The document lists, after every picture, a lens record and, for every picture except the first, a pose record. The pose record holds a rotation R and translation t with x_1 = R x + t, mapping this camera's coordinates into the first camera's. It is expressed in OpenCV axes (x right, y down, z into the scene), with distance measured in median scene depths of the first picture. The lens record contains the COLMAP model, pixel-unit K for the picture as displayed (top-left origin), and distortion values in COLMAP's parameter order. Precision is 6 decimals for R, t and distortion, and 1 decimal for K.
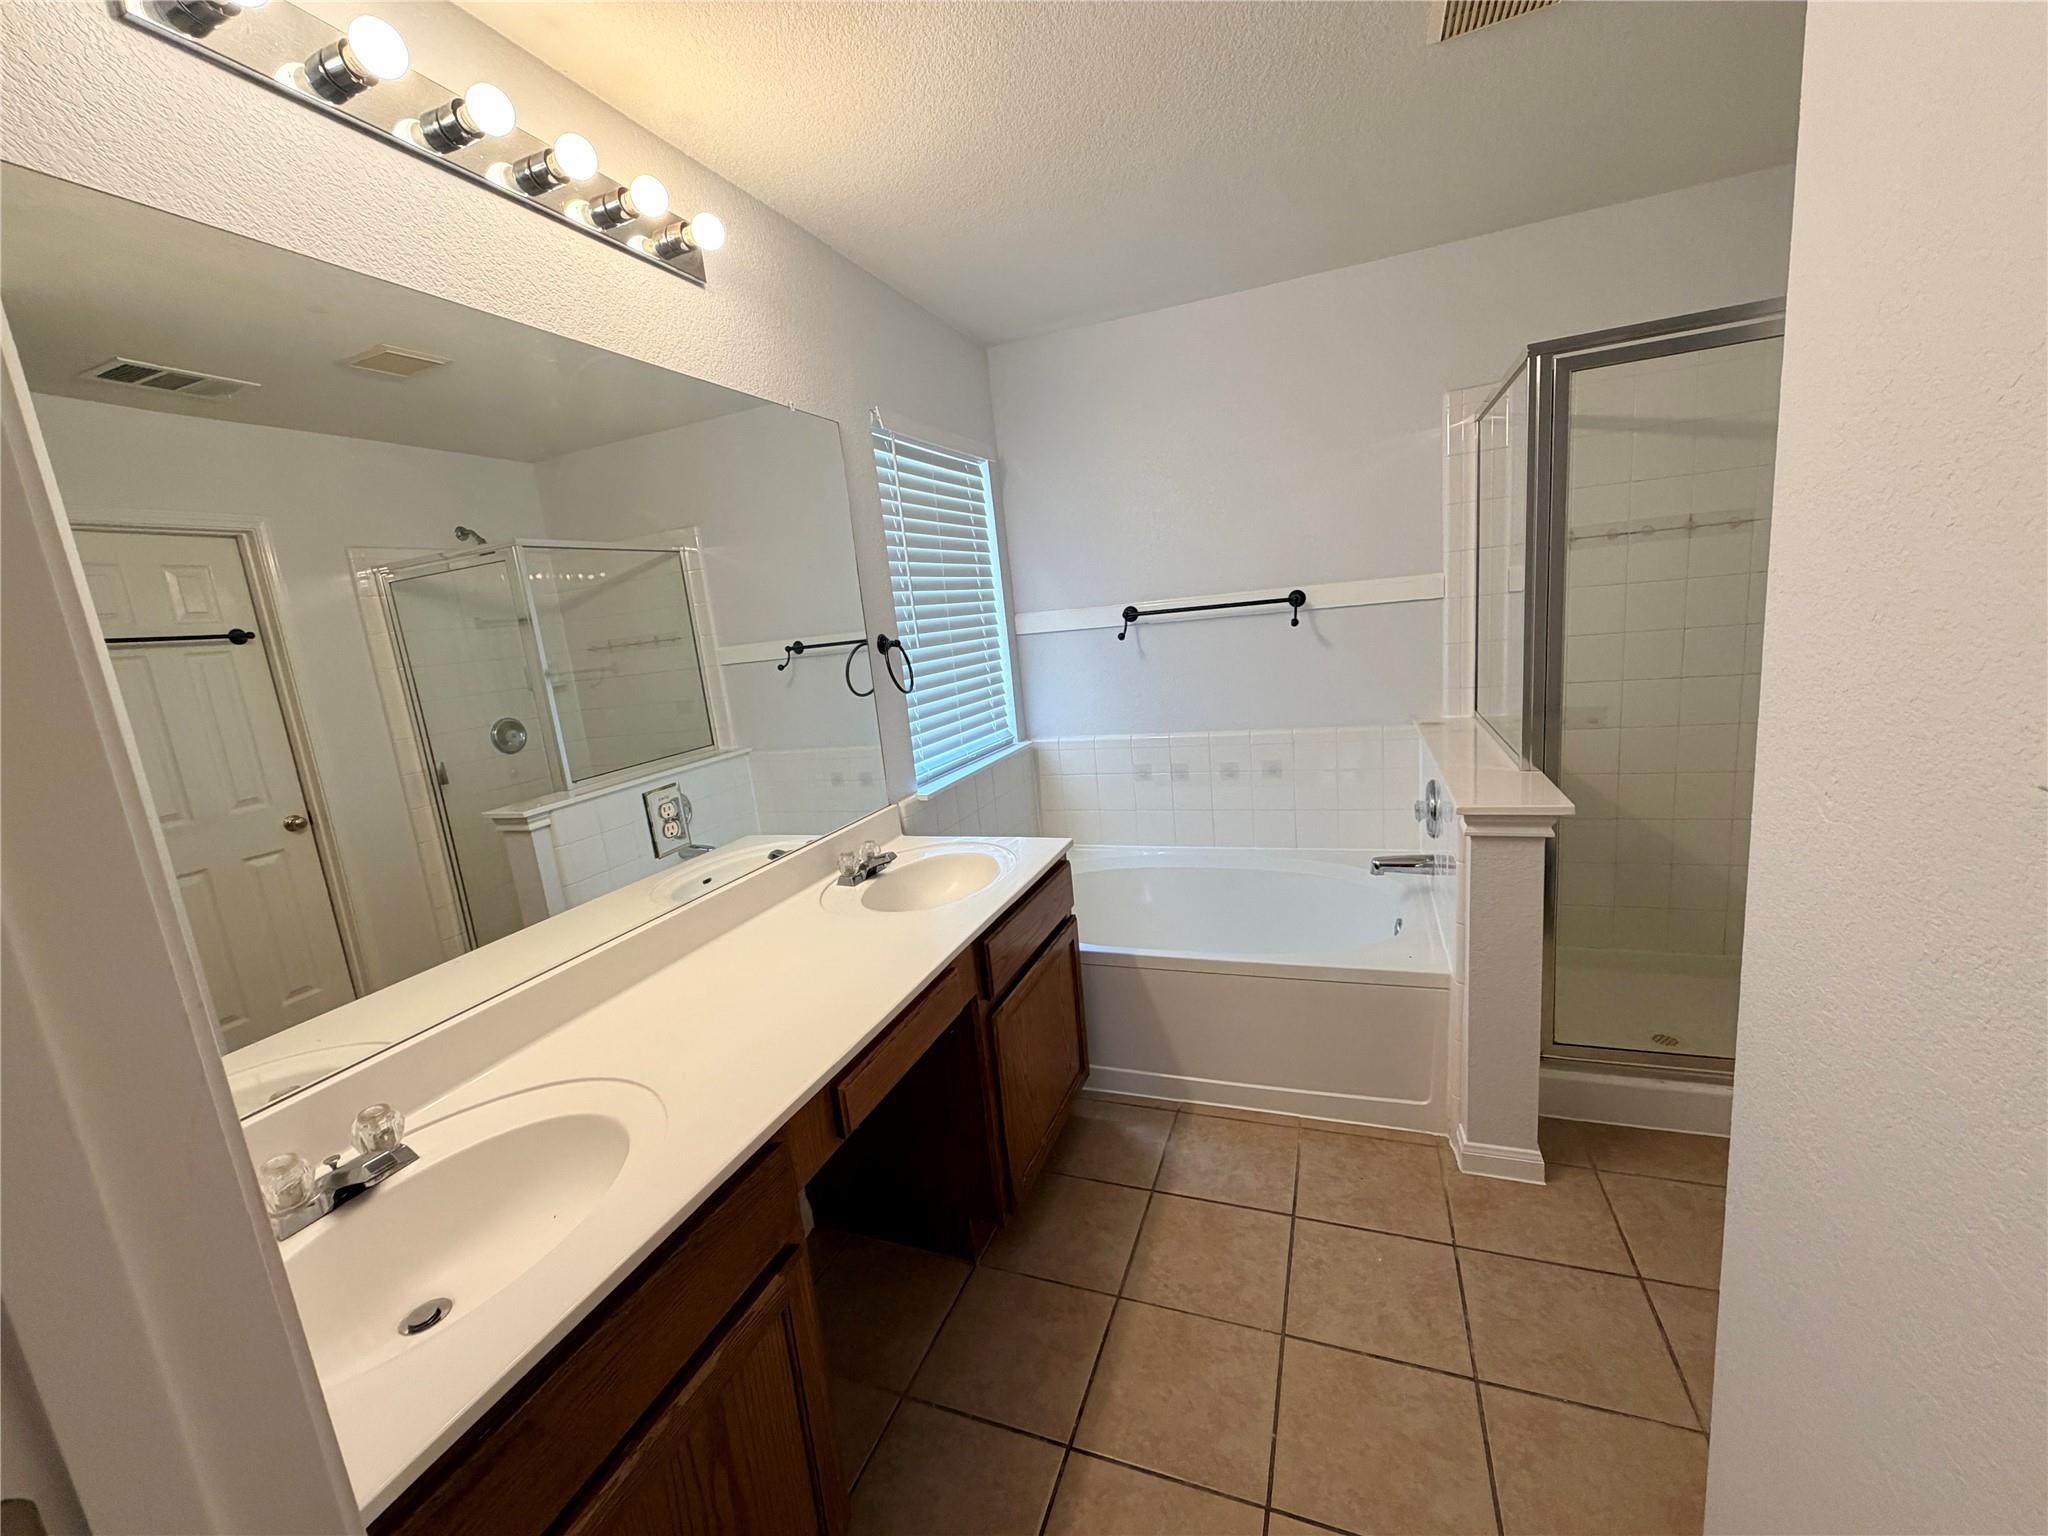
lens RADIAL K [[815.4, 0, 1024.3], [0, 815.4, 763.6], [0, 0, 1]] dist [-0.000660, 0.000199]
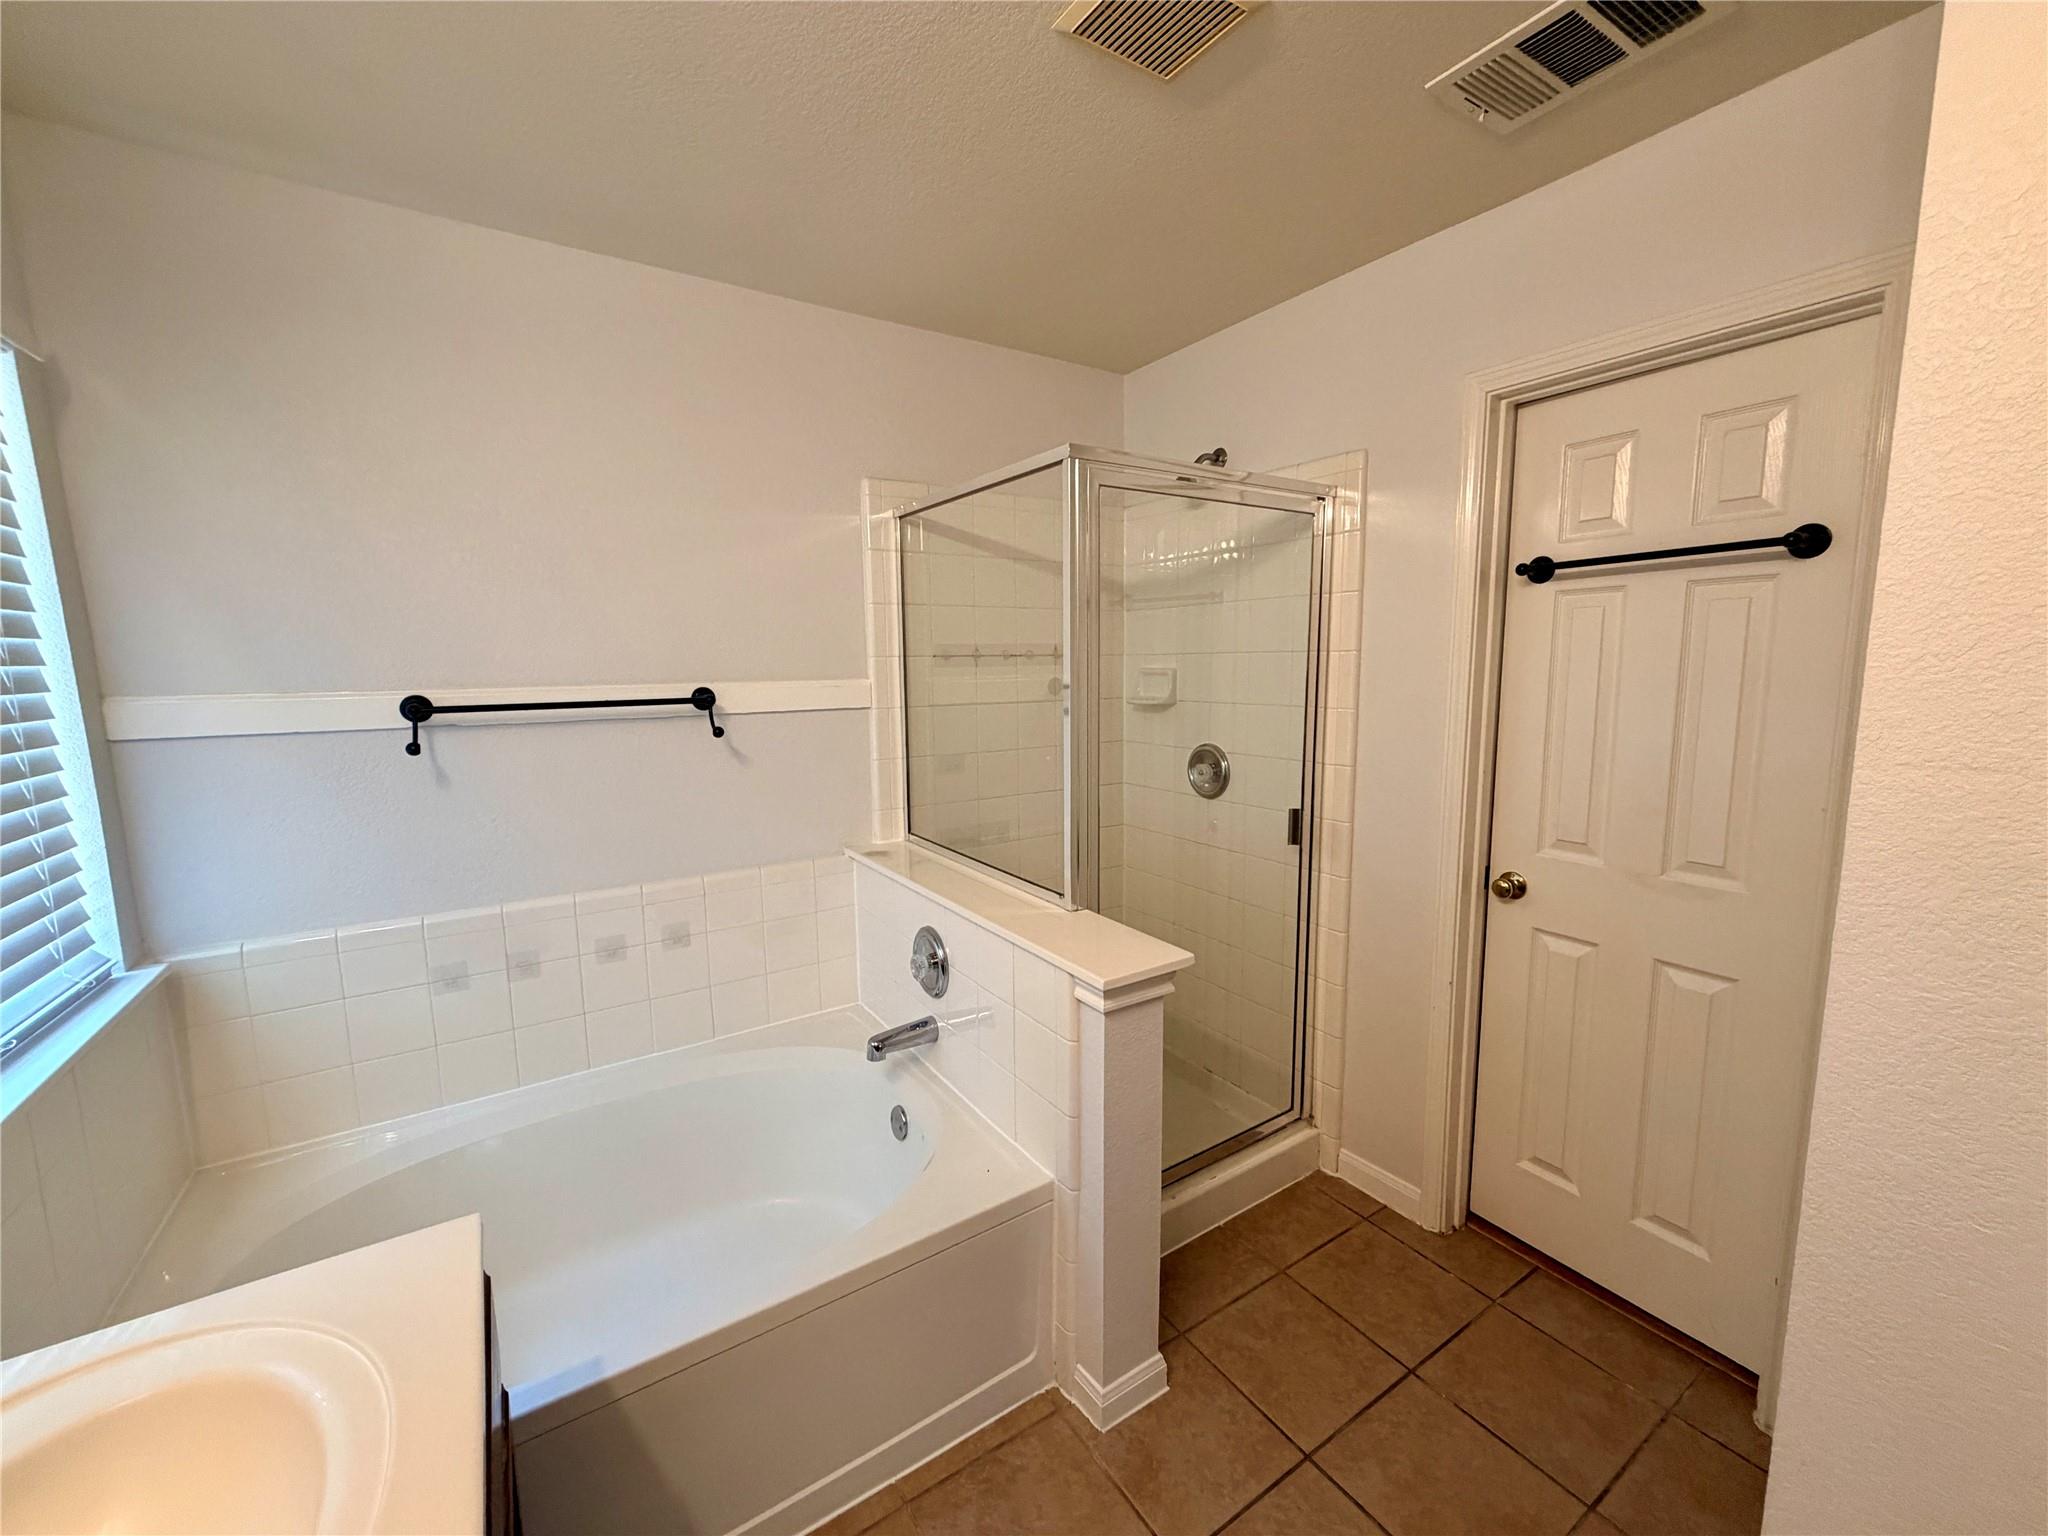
lens RADIAL K [[815.4, 0, 1024.7], [0, 815.4, 770.2], [0, 0, 1]] dist [-0.000660, 0.000199]
pose [[0.583047, -0.020262, 0.812186, -0.092630], [0.103033, 0.993461, -0.049180, -0.072286], [-0.805879, 0.112356, 0.581322, 0.345941]]
